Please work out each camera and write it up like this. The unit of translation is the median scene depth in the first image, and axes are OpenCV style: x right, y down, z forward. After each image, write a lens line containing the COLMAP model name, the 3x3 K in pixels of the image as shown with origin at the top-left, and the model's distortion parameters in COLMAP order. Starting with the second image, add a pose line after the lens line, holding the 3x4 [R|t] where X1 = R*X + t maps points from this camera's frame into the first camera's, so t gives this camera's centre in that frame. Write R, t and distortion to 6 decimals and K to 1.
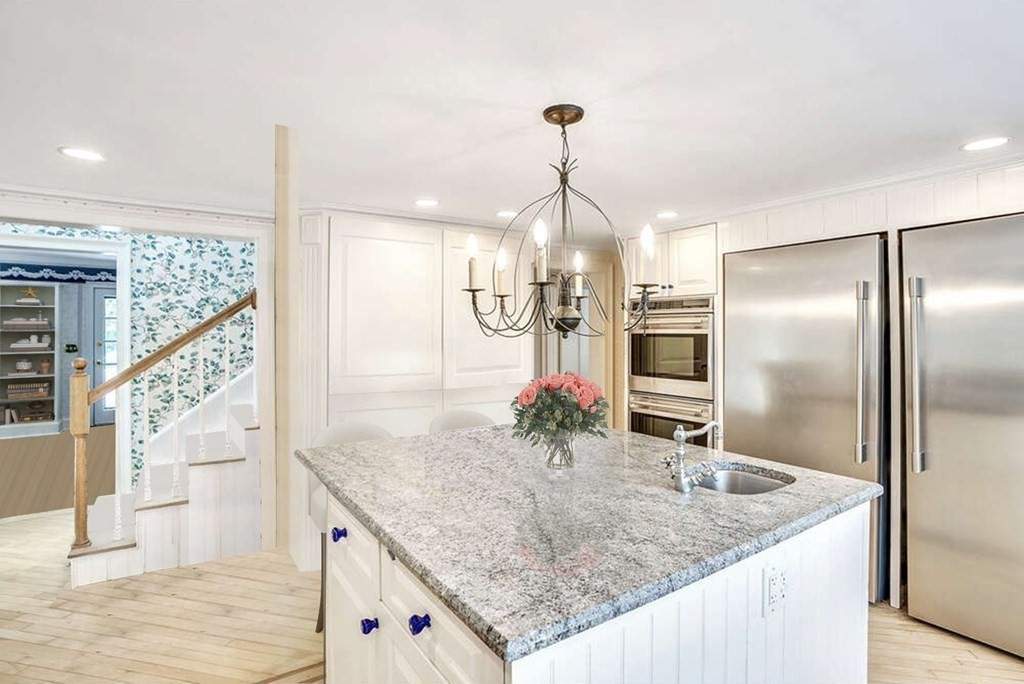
lens RADIAL K [[511.1, 0, 515.8], [0, 511.1, 323.2], [0, 0, 1]] dist [-0.000913, 0.000001]
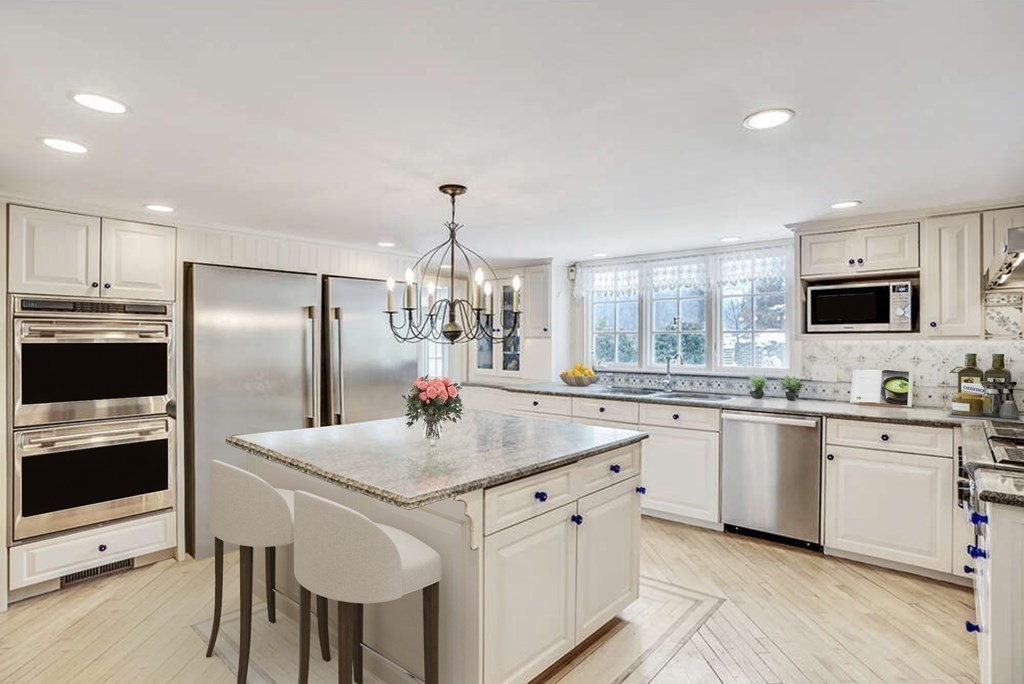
lens RADIAL K [[540.9, 0, 514.5], [0, 540.9, 344.1], [0, 0, 1]] dist [-0.023655, 0.000261]
pose [[-0.250350, -0.007935, 0.968123, -0.747848], [-0.012048, 0.999915, 0.005080, 0.010129], [-0.968081, -0.010392, -0.250424, 0.628448]]
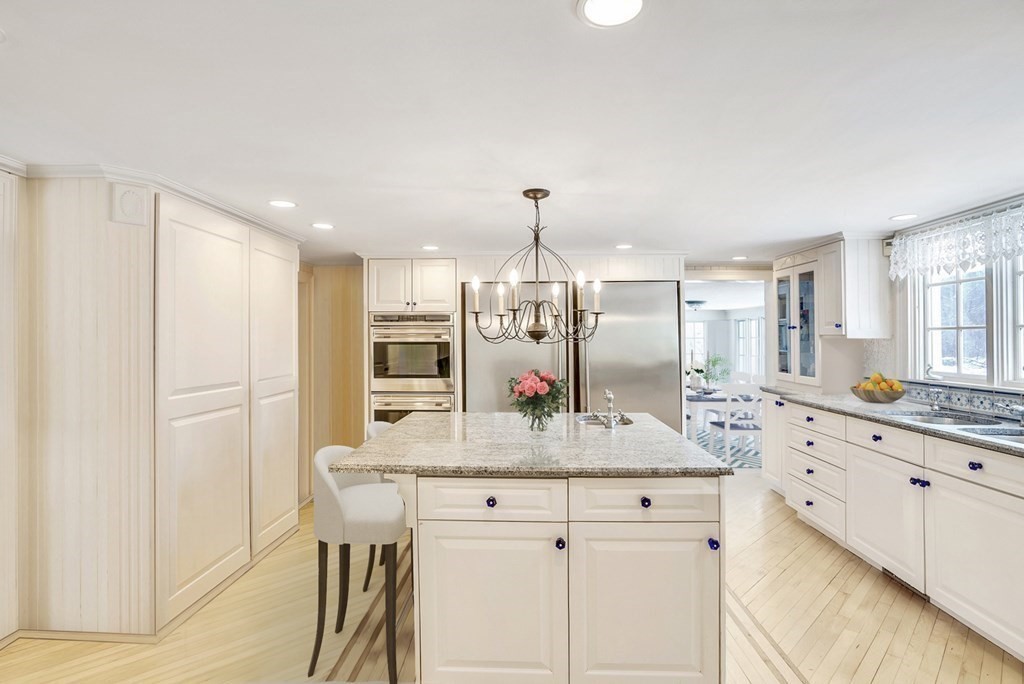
lens RADIAL K [[508.7, 0, 513.3], [0, 508.7, 337.3], [0, 0, 1]] dist [0.003369, 0.001651]
pose [[0.586134, 0.001399, 0.810213, -0.600150], [-0.007404, 0.999966, 0.003630, 0.003488], [-0.810181, -0.008126, 0.586124, 0.092418]]
